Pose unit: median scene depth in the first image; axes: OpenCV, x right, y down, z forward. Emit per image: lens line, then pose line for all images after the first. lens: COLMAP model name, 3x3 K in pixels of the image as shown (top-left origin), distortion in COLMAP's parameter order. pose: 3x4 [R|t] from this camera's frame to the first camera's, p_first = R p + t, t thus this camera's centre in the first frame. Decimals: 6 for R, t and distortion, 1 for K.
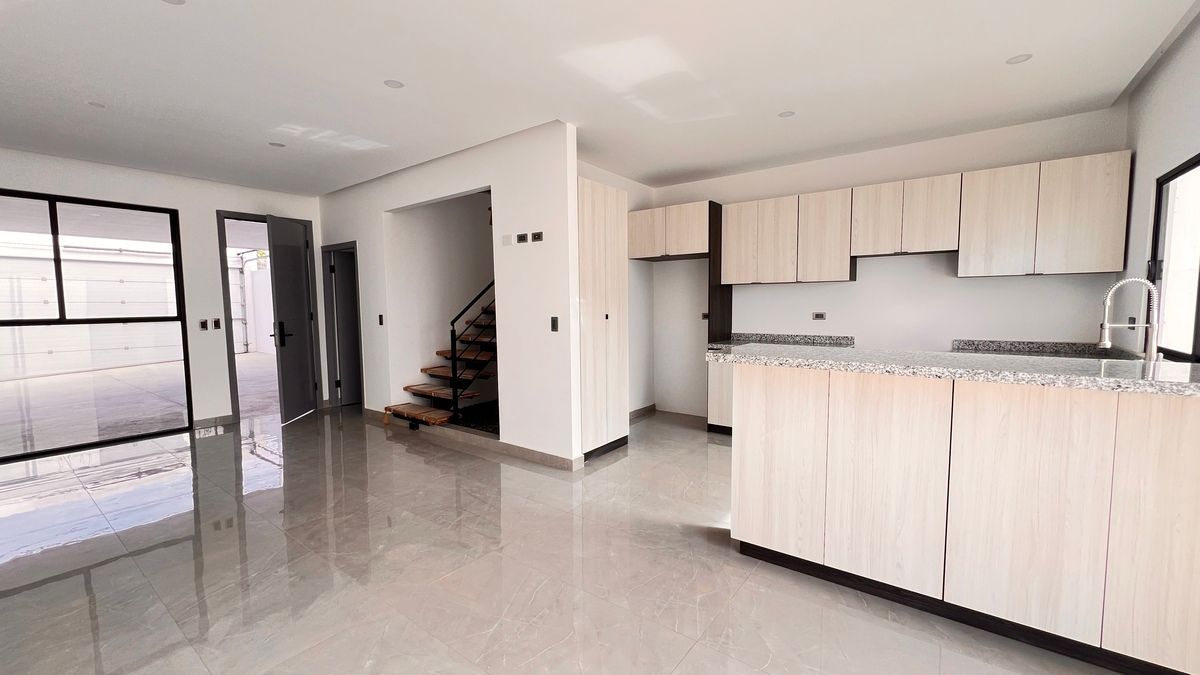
lens RADIAL K [[480.7, 0, 599.5], [0, 480.7, 339.3], [0, 0, 1]] dist [-0.000415, 0.000403]
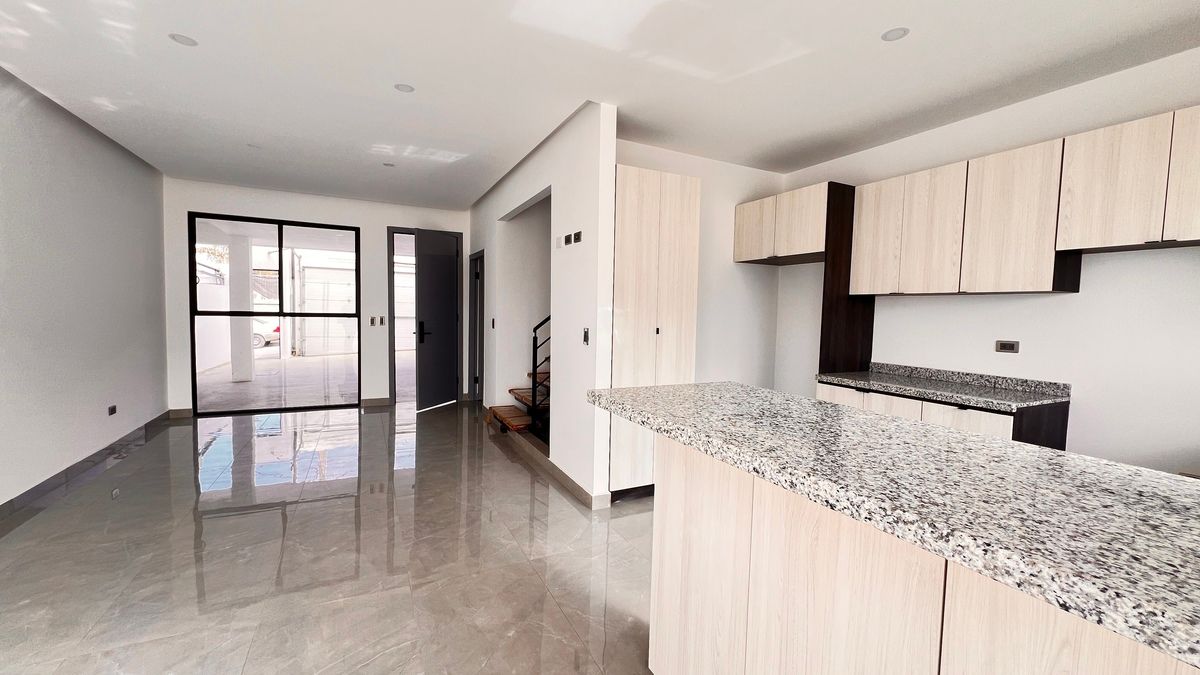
lens RADIAL K [[480.7, 0, 599.5], [0, 480.7, 339.3], [0, 0, 1]] dist [-0.000415, 0.000403]
pose [[0.894120, 0.057422, -0.444131, 0.277576], [-0.065729, 0.997832, -0.003315, -0.022094], [0.442978, 0.032156, 0.895956, 0.203618]]
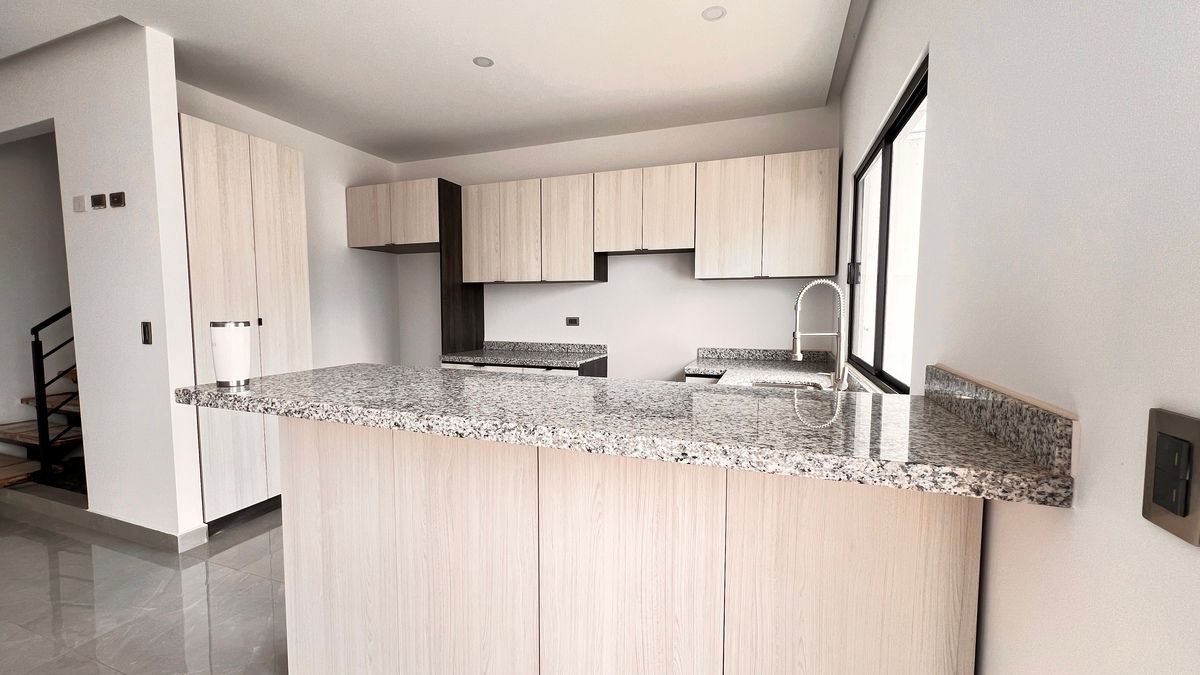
lens RADIAL K [[480.7, 0, 599.5], [0, 480.7, 339.3], [0, 0, 1]] dist [-0.000415, 0.000403]
pose [[0.958544, -0.008305, 0.284824, 0.277528], [0.010717, 0.999919, -0.006913, -0.010380], [-0.284743, 0.009679, 0.958555, 0.166947]]
